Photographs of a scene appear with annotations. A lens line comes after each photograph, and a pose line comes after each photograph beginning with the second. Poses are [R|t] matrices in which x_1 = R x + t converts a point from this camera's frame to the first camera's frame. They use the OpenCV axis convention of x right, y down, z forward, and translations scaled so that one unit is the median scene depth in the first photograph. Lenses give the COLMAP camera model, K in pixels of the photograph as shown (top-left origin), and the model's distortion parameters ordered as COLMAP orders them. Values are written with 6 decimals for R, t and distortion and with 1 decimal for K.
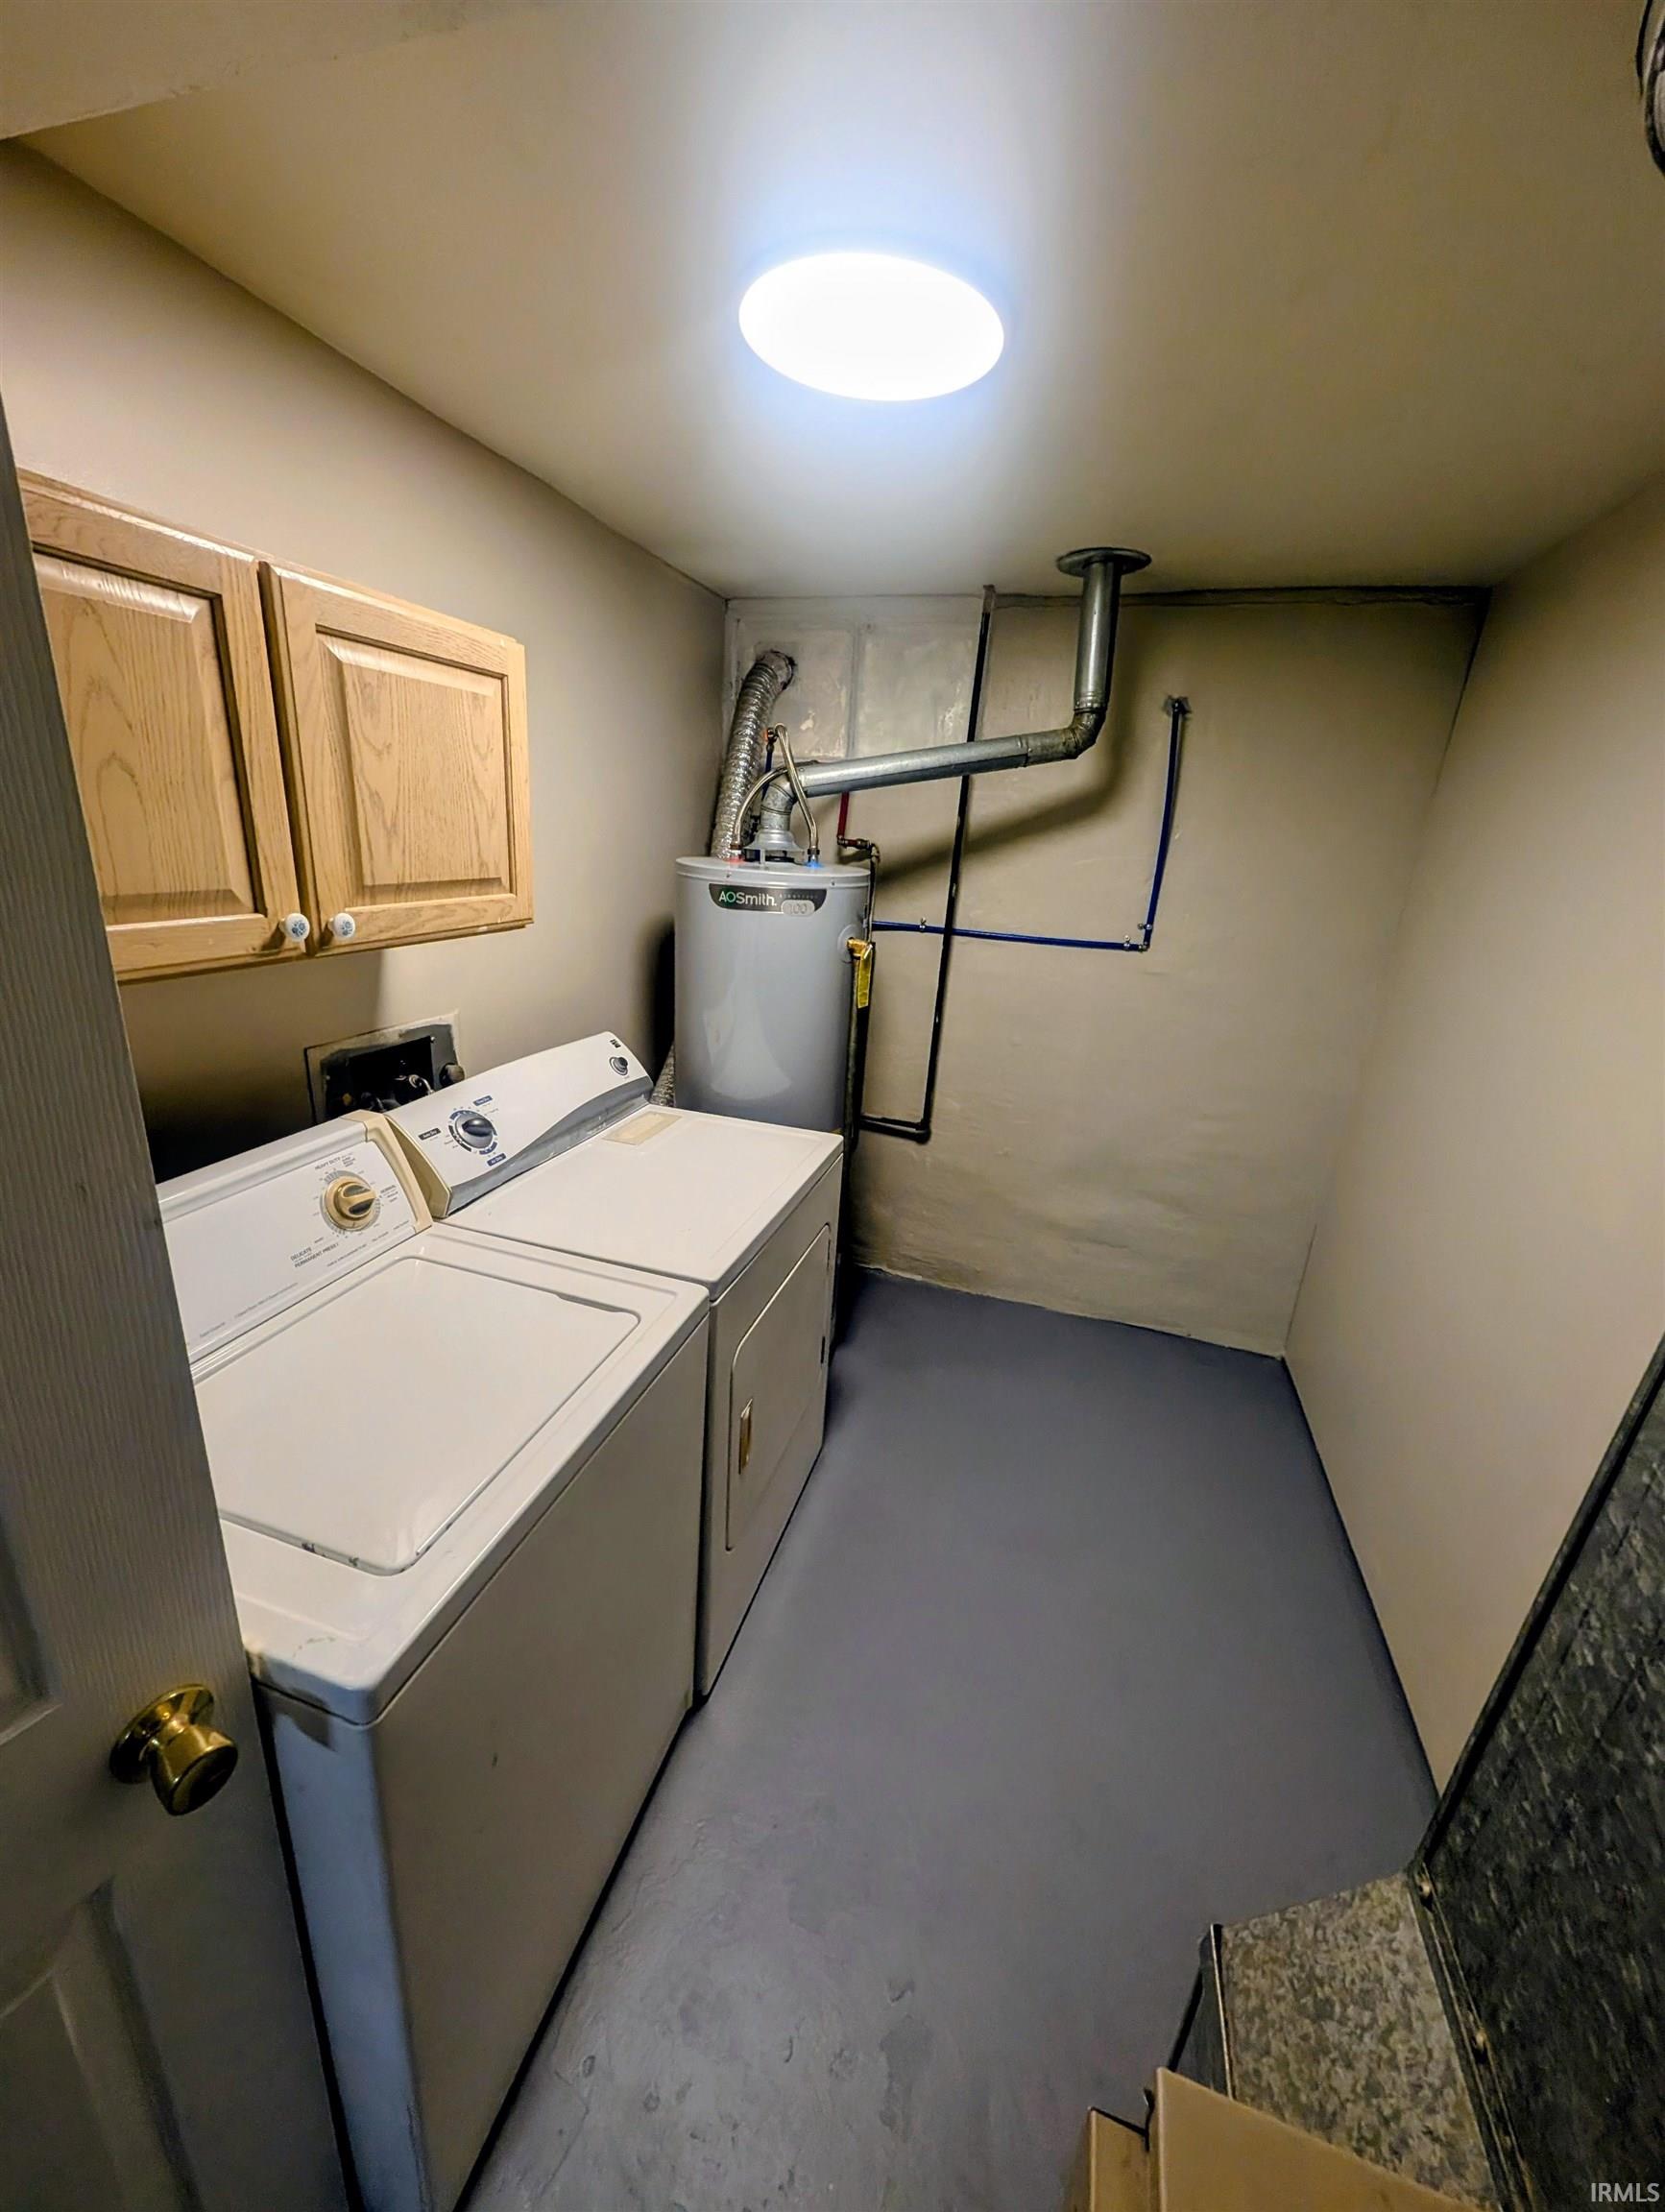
lens RADIAL K [[835.9, 0, 831.3], [0, 835.9, 1100.0], [0, 0, 1]] dist [-0.000229, 0.000127]
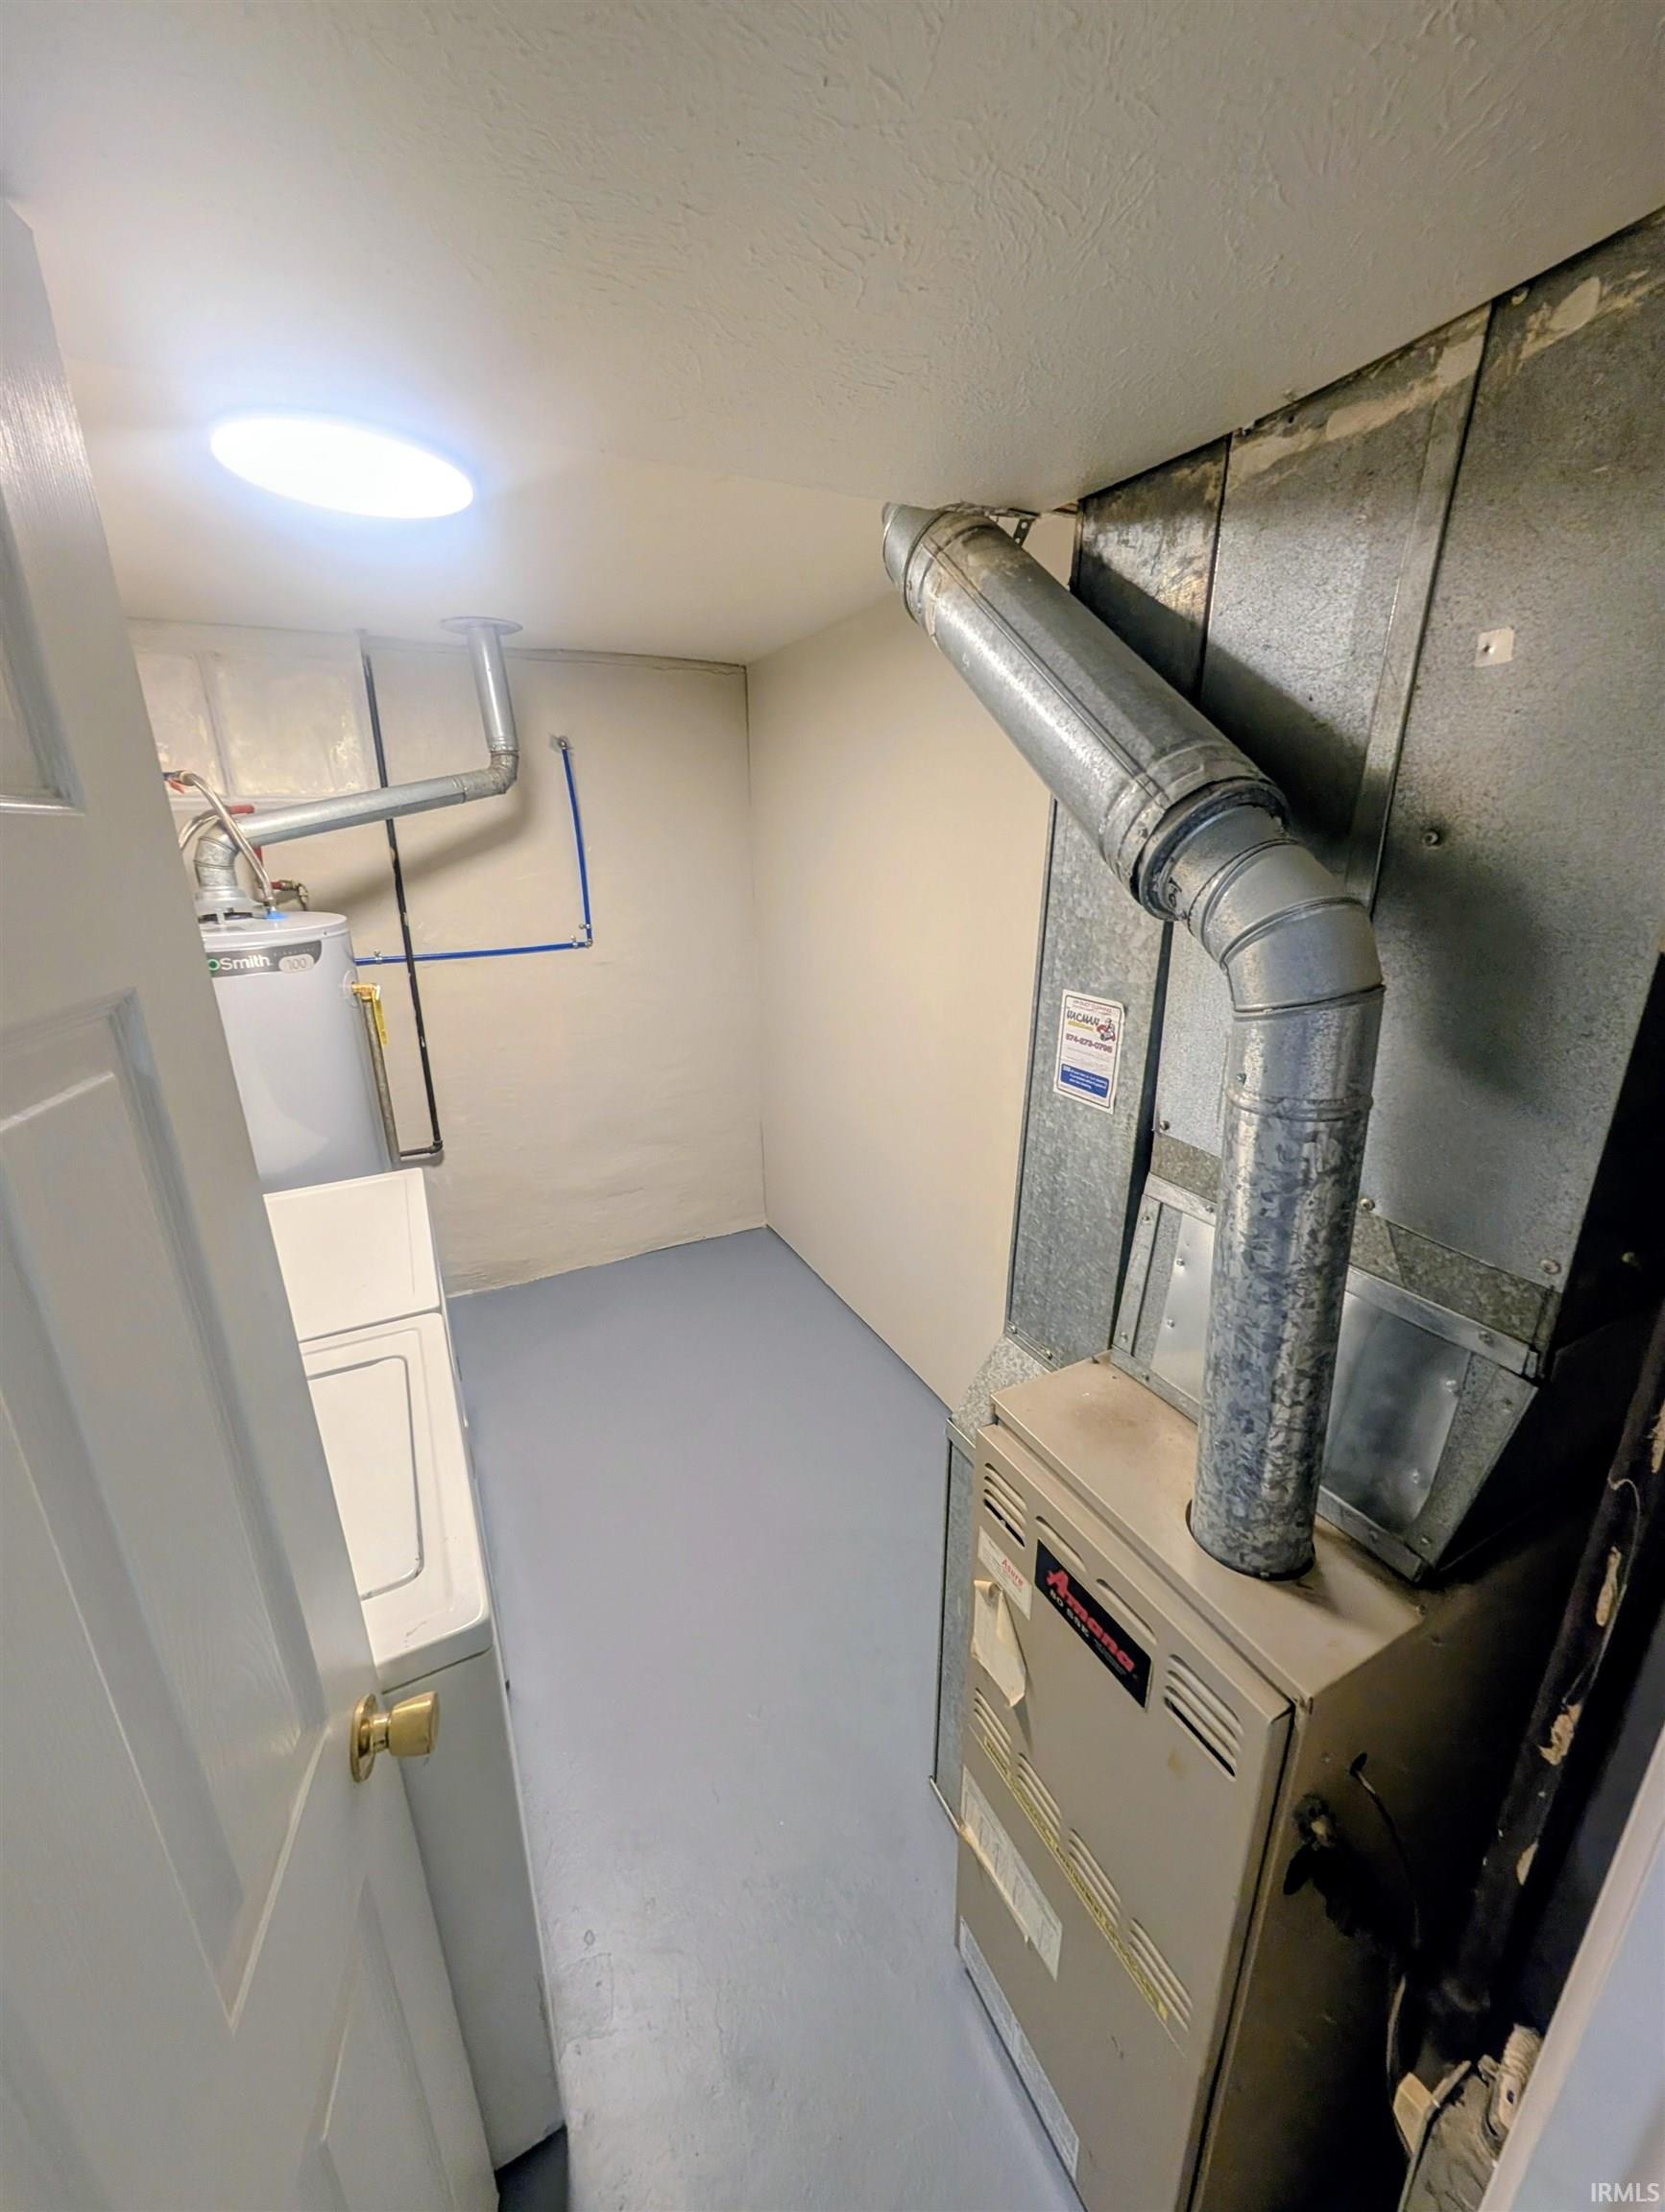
lens RADIAL K [[856.0, 0, 832.5], [0, 856.0, 1106.0], [0, 0, 1]] dist [-0.000555, 0.000098]
pose [[0.699183, -0.287156, 0.654741, -0.272312], [0.272059, 0.953760, 0.127774, -0.024199], [-0.661156, 0.088790, 0.744976, -0.133221]]
